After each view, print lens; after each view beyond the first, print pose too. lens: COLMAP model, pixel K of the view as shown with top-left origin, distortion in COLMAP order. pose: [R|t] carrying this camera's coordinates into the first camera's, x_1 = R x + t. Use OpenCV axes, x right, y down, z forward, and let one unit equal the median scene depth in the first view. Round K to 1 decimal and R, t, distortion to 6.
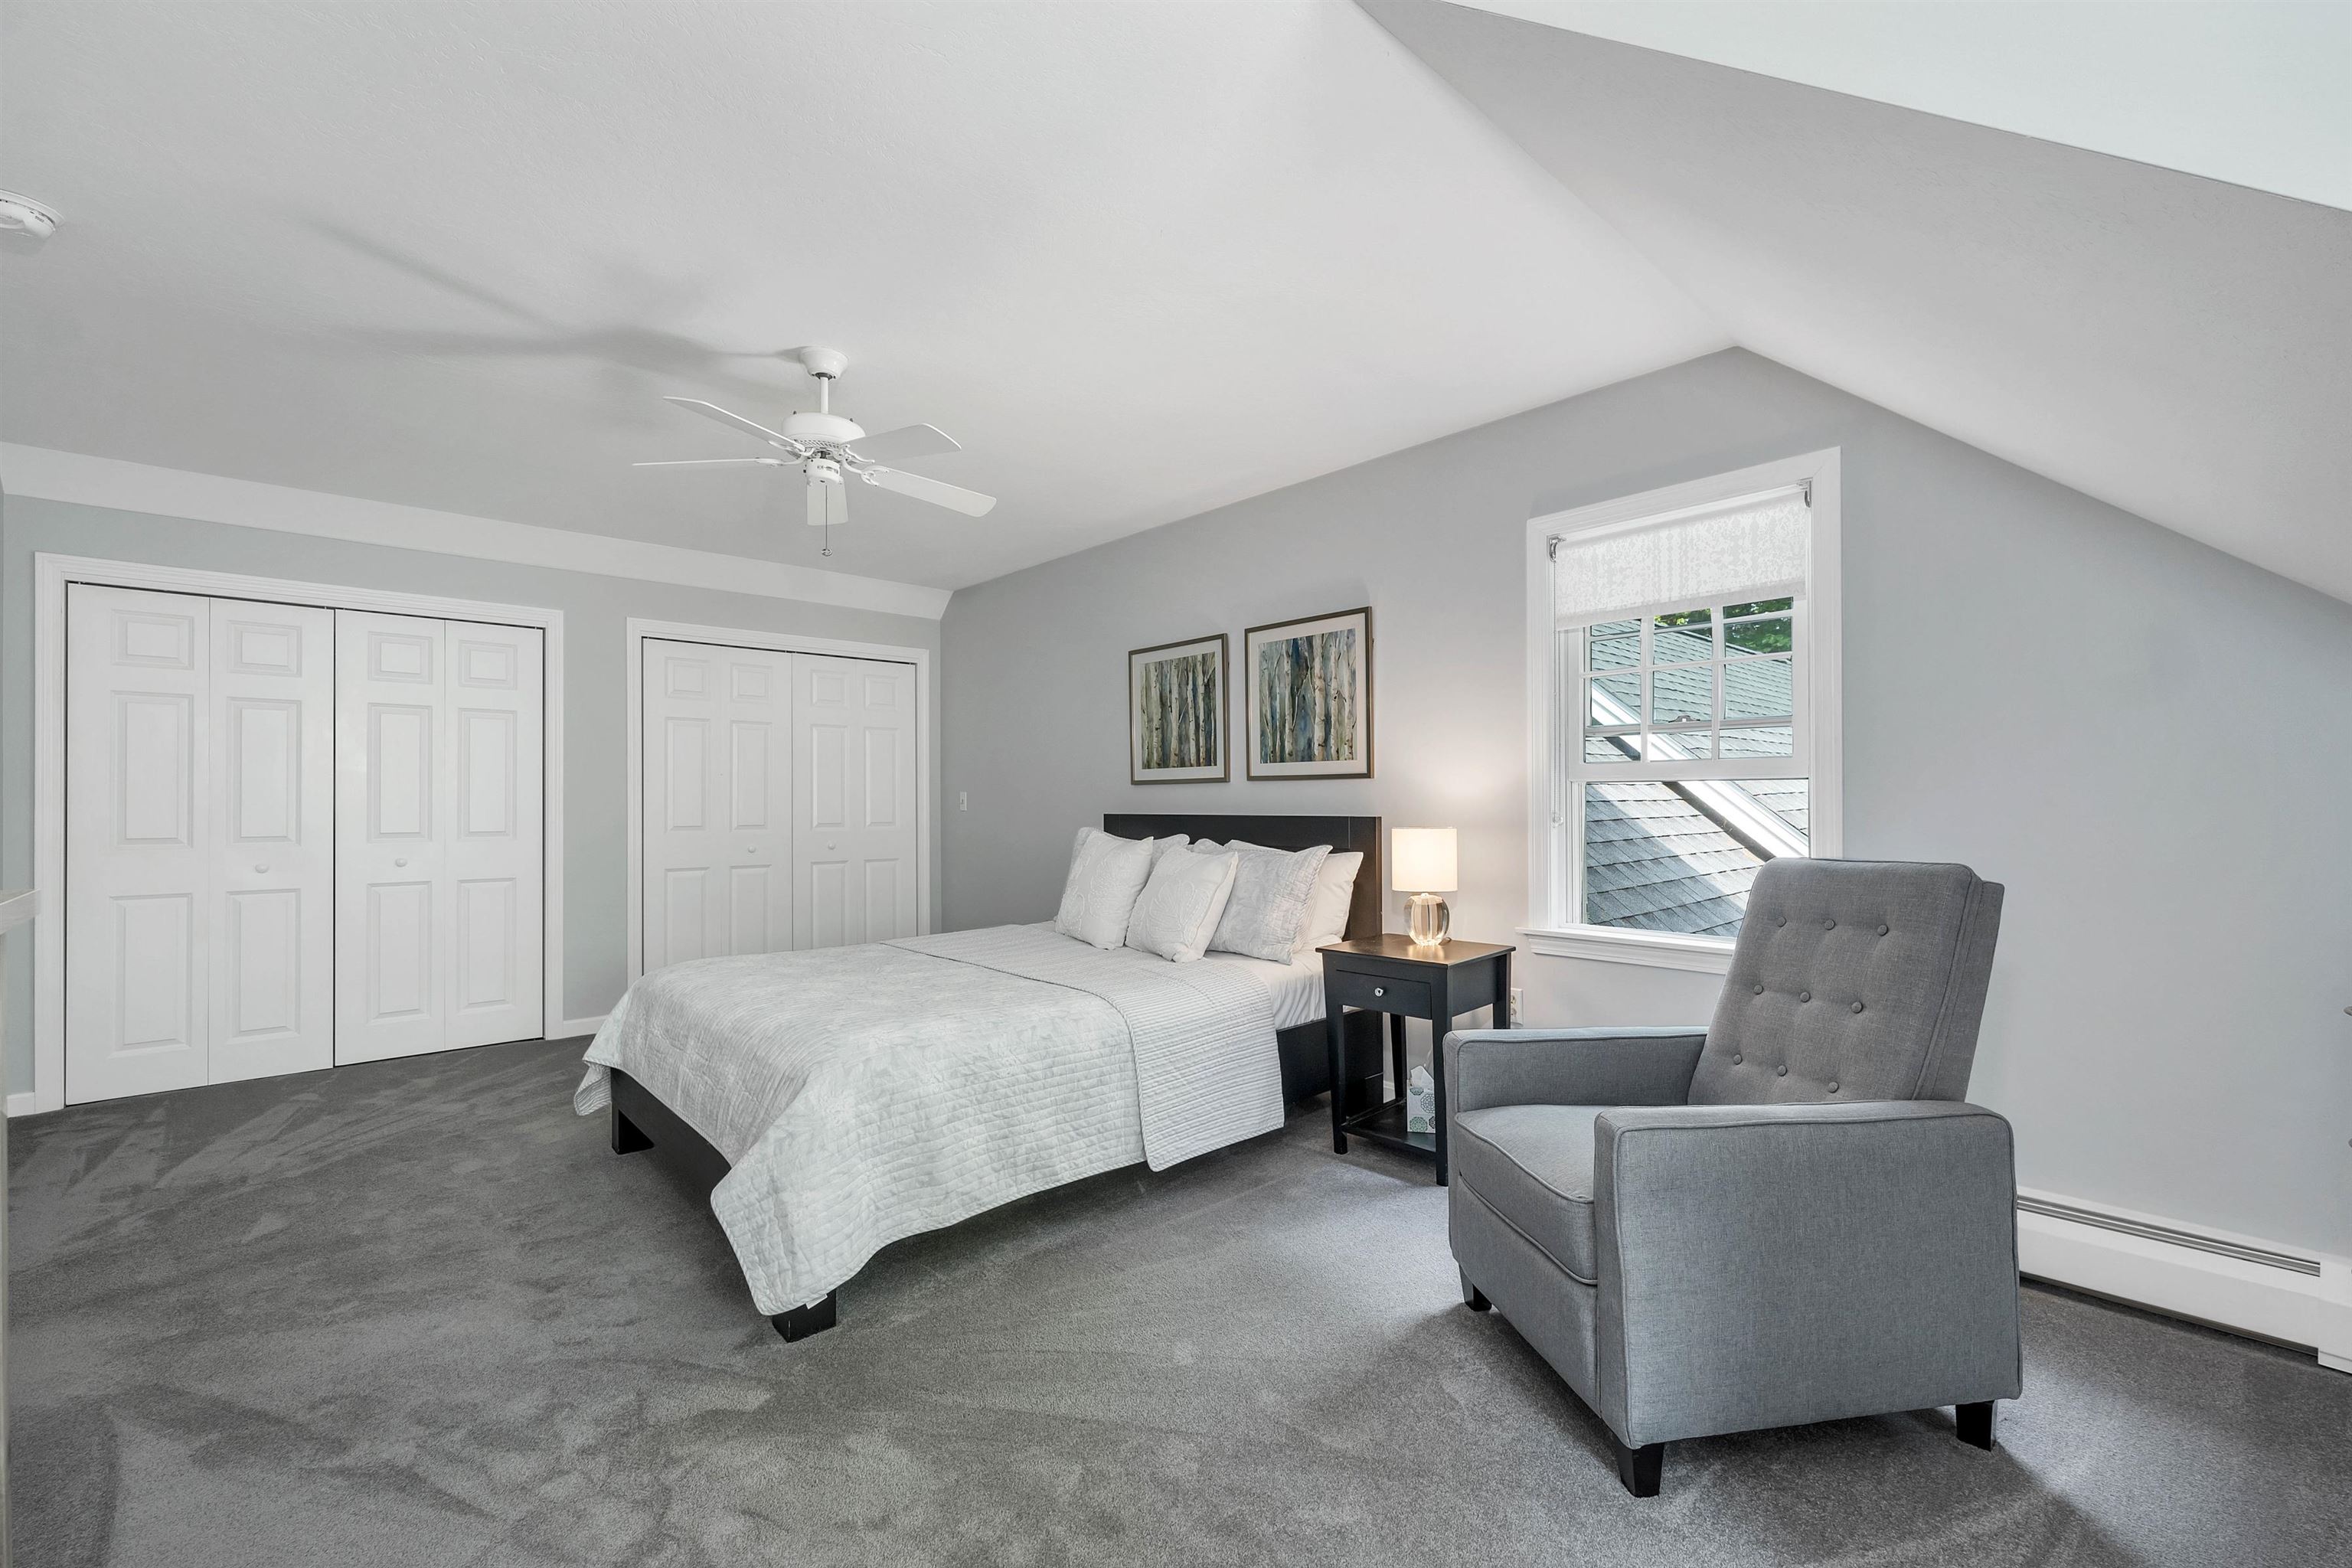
lens RADIAL K [[970.2, 0, 1175.5], [0, 970.2, 778.7], [0, 0, 1]] dist [0.000202, 0.000970]
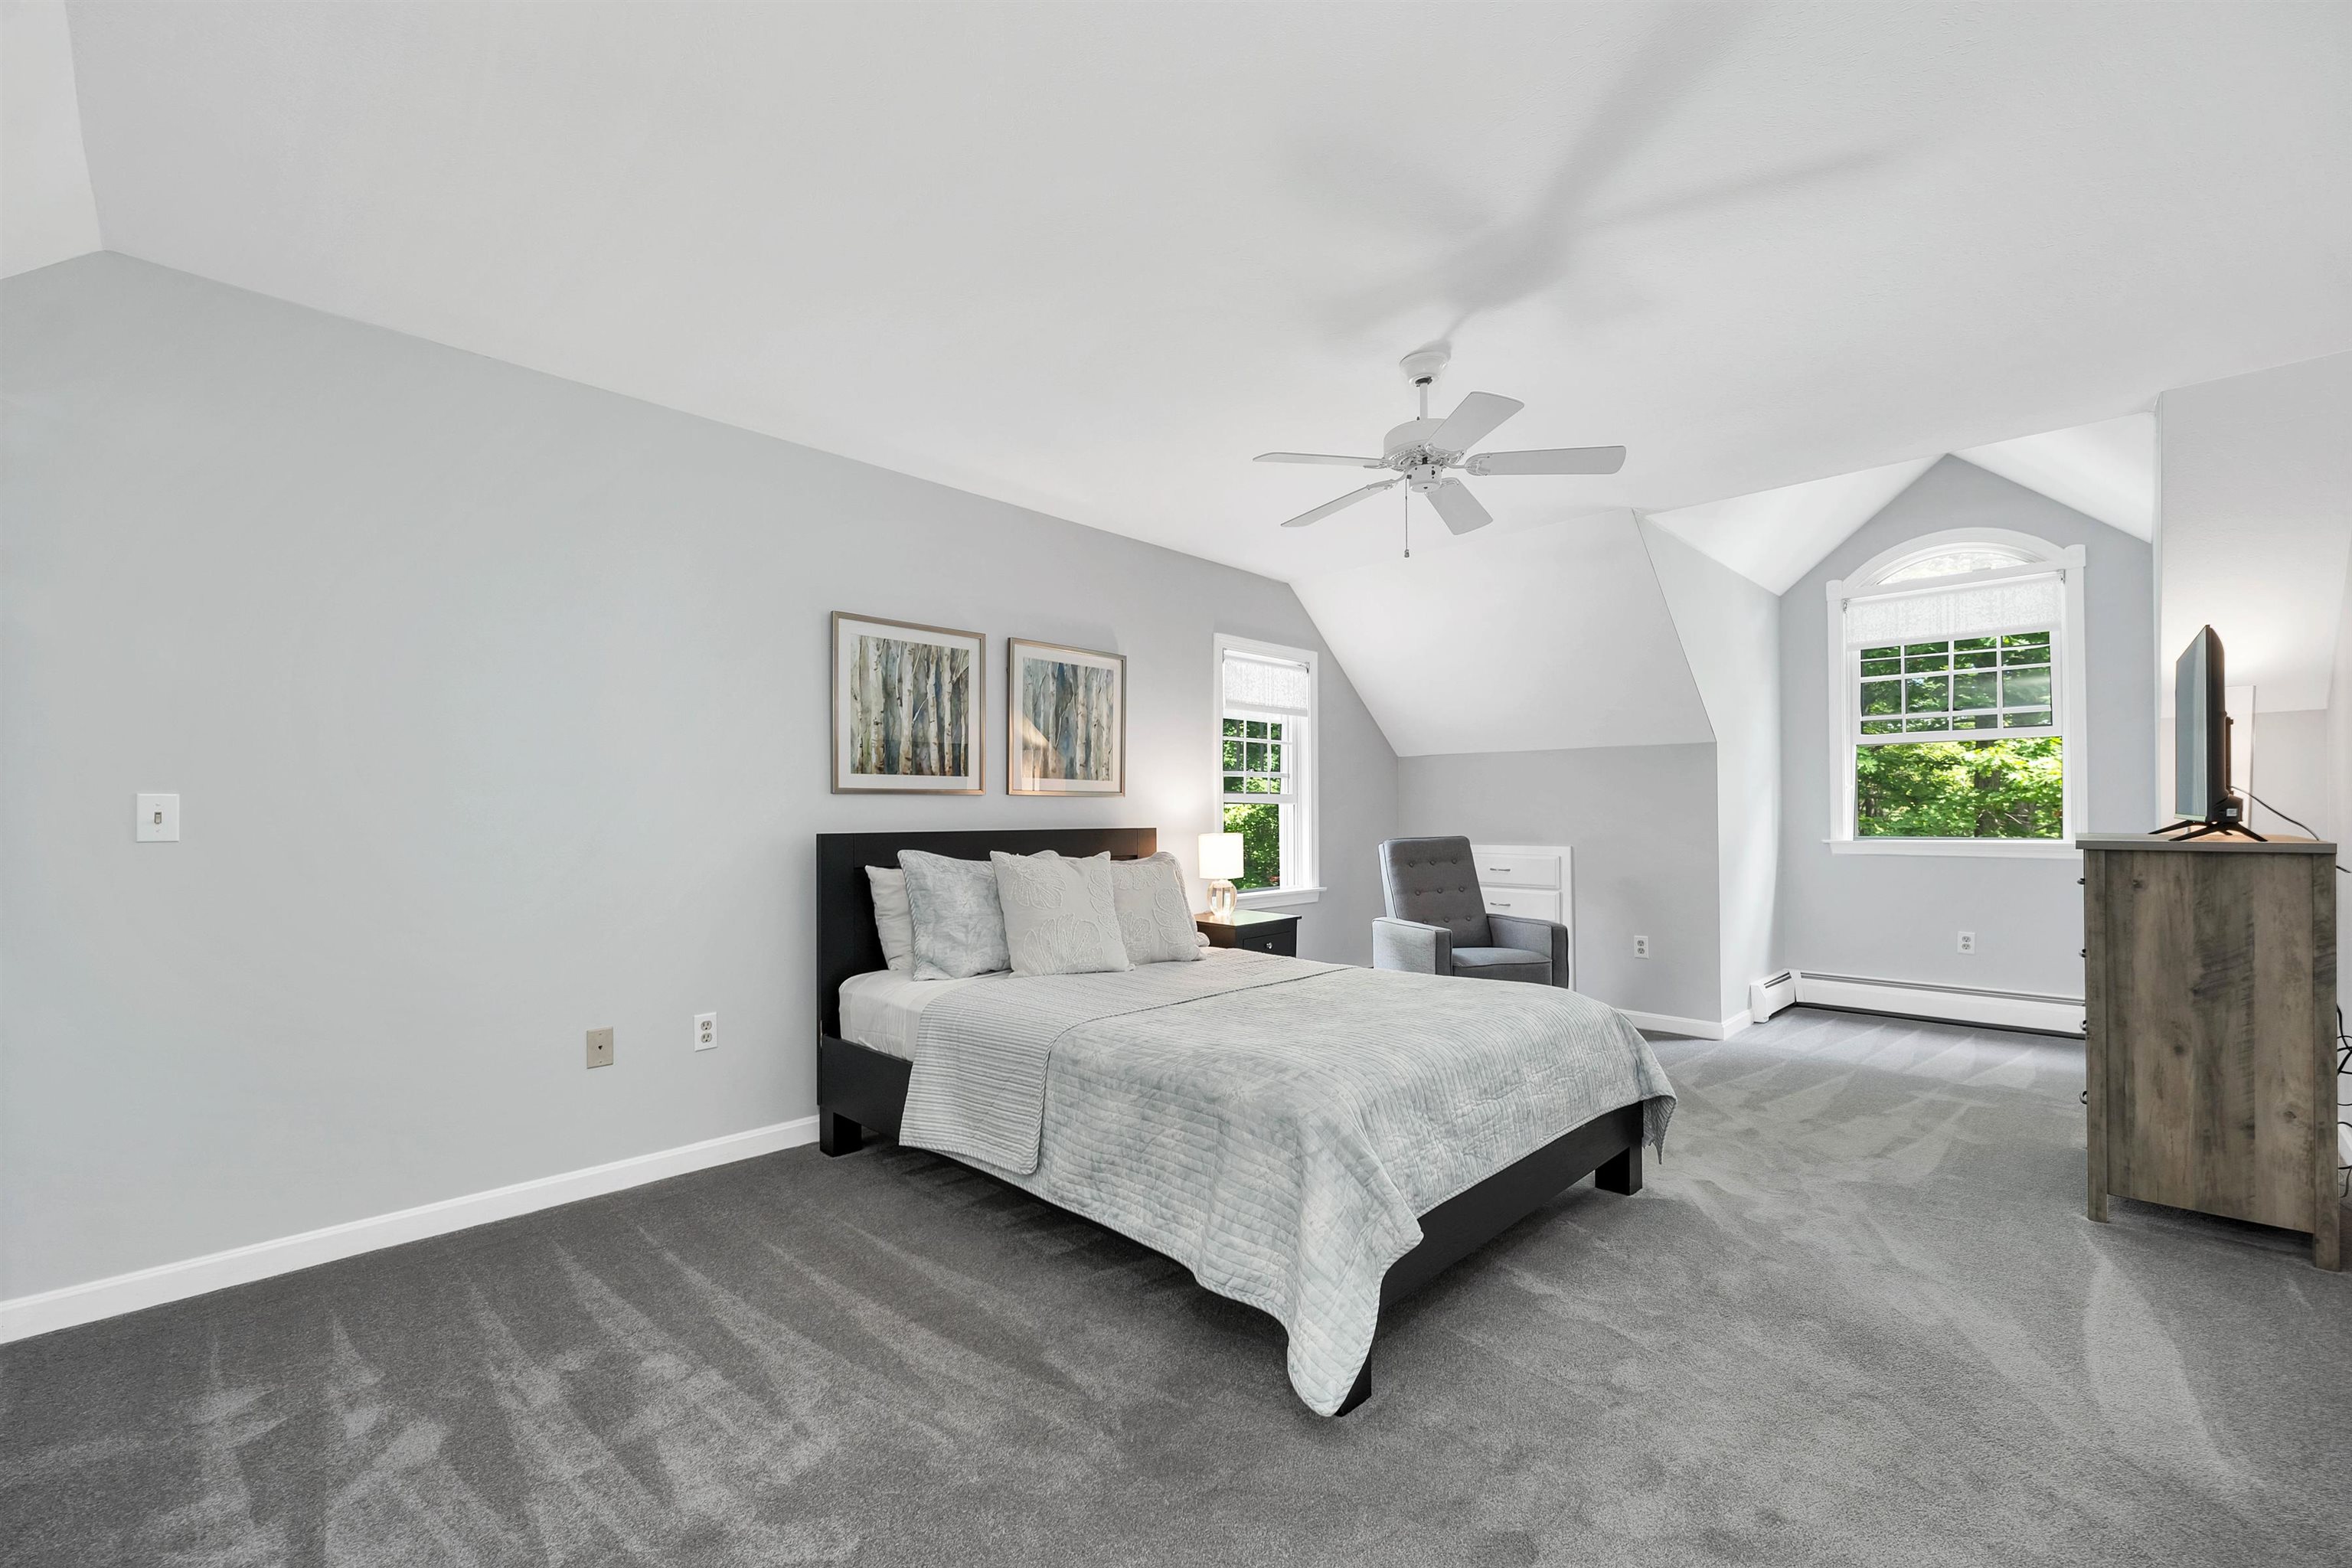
lens RADIAL K [[970.2, 0, 1188.4], [0, 970.2, 799.2], [0, 0, 1]] dist [0.000202, 0.000970]
pose [[-0.061472, 0.029791, 0.997664, -0.925690], [-0.010257, 0.999483, -0.030478, 0.035300], [-0.998056, -0.012107, -0.061134, 0.906829]]
